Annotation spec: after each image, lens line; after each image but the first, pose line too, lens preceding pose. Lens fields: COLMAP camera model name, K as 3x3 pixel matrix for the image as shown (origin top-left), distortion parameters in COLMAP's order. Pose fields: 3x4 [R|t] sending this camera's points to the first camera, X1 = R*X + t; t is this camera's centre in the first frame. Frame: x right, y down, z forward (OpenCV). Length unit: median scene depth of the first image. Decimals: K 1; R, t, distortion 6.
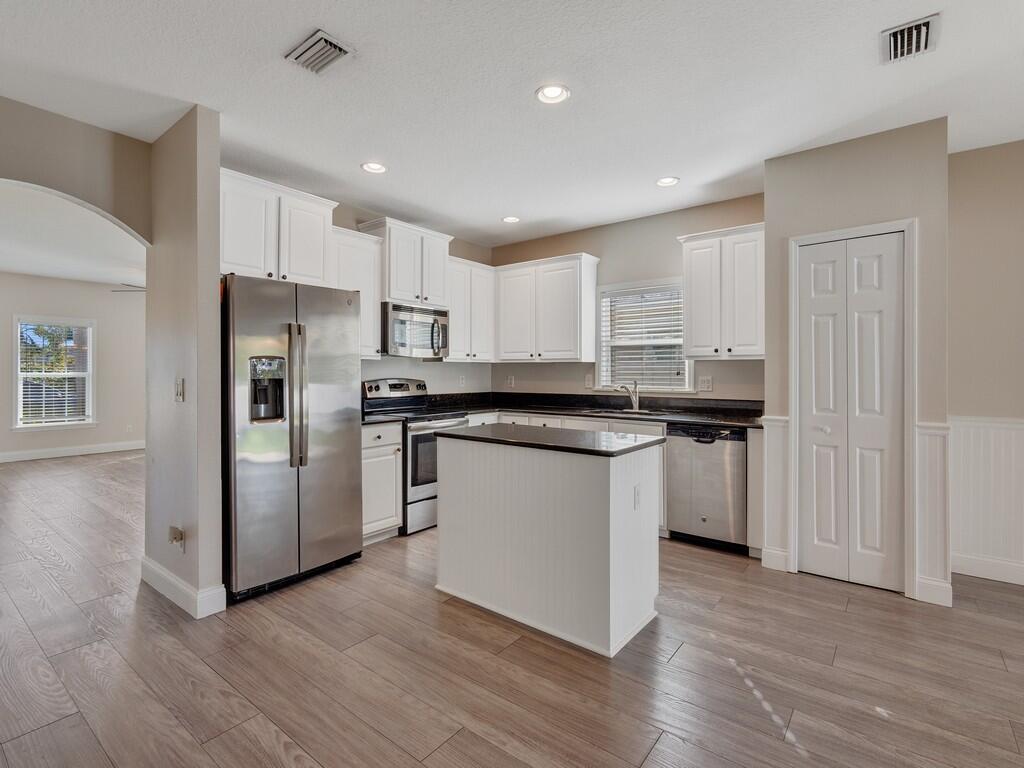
lens RADIAL K [[500.1, 0, 515.4], [0, 500.1, 369.1], [0, 0, 1]] dist [0.001509, 0.000466]
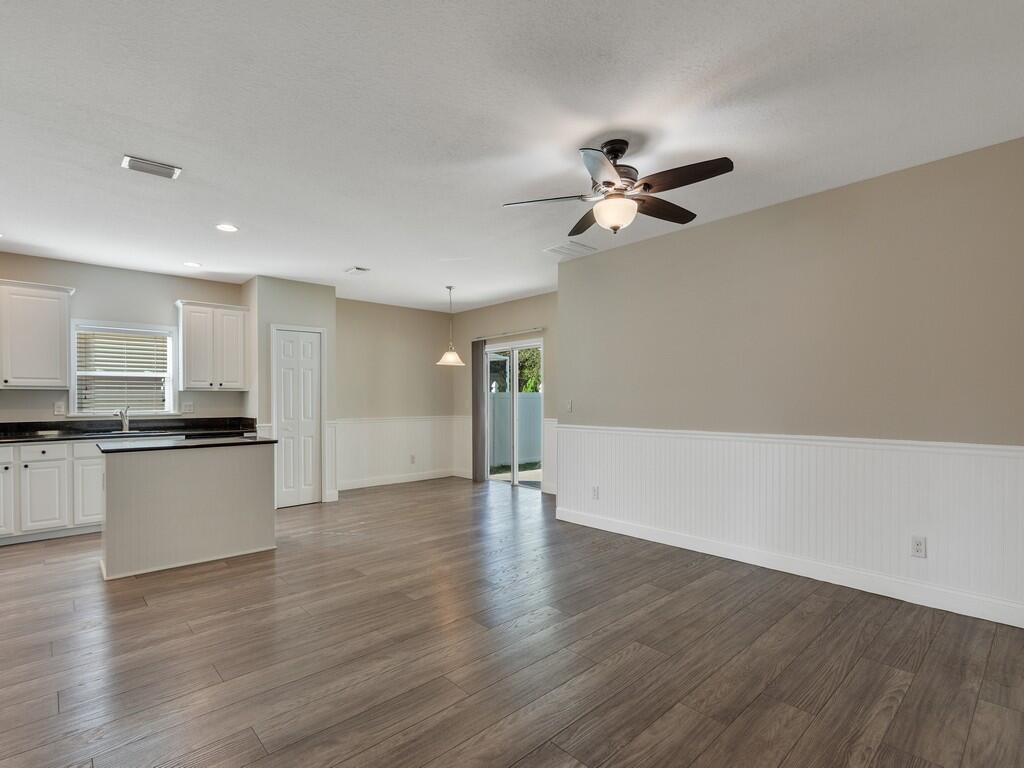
lens RADIAL K [[493.9, 0, 512.0], [0, 493.9, 384.0], [0, 0, 1]] dist [0.003668, 0.001047]
pose [[0.158222, 0.025873, 0.987065, -1.064823], [-0.001700, 0.999662, -0.025931, -0.002247], [-0.987402, 0.002425, 0.158212, -0.130671]]
